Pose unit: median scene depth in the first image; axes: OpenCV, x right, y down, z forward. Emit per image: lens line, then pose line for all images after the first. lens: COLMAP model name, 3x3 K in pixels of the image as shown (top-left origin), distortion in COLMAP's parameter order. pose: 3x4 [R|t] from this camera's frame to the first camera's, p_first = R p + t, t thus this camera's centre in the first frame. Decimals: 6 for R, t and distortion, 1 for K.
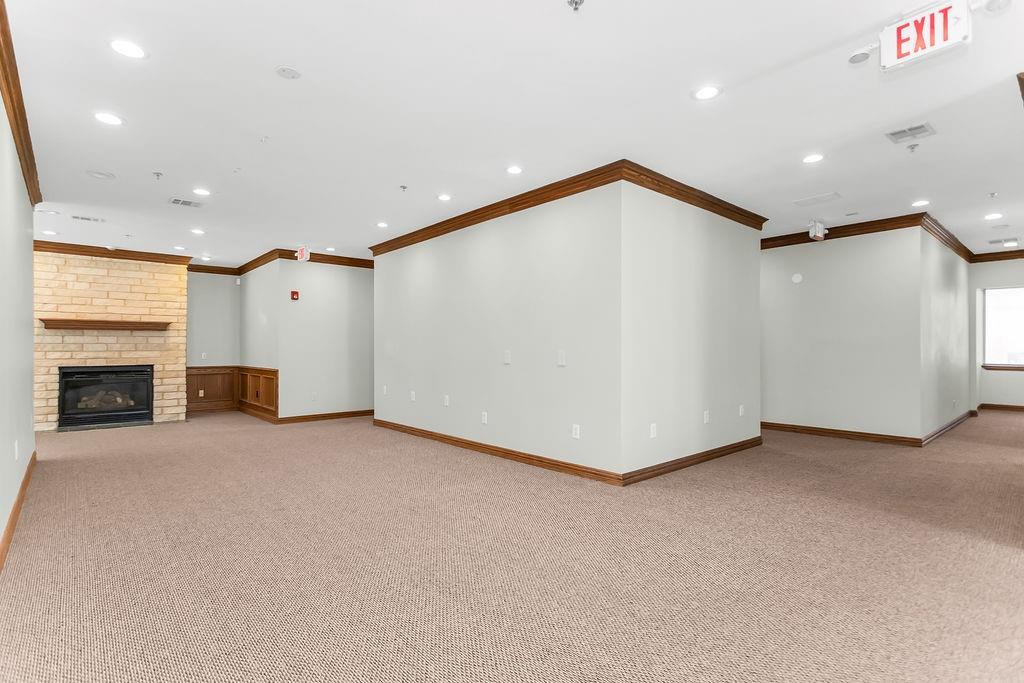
lens RADIAL K [[495.3, 0, 513.6], [0, 495.3, 344.4], [0, 0, 1]] dist [-0.001735, 0.001523]
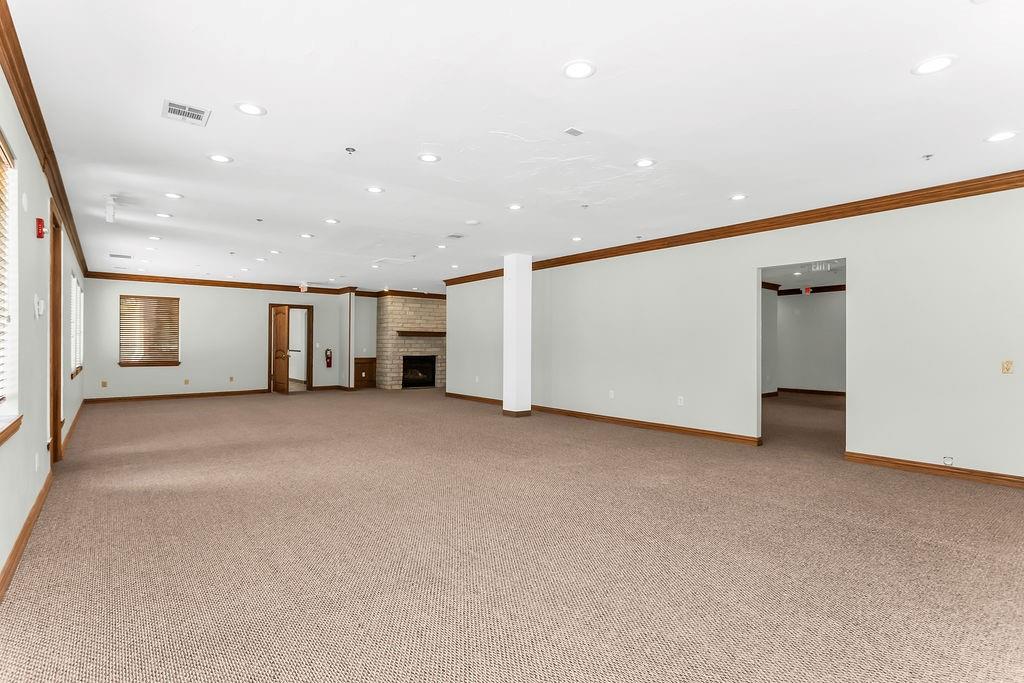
lens RADIAL K [[499.9, 0, 516.8], [0, 499.9, 339.7], [0, 0, 1]] dist [0.005057, 0.000189]
pose [[0.998882, 0.001115, -0.047269, -0.375954], [-0.001559, 0.999955, -0.009350, 0.000126], [0.047256, 0.009413, 0.998838, -0.872546]]
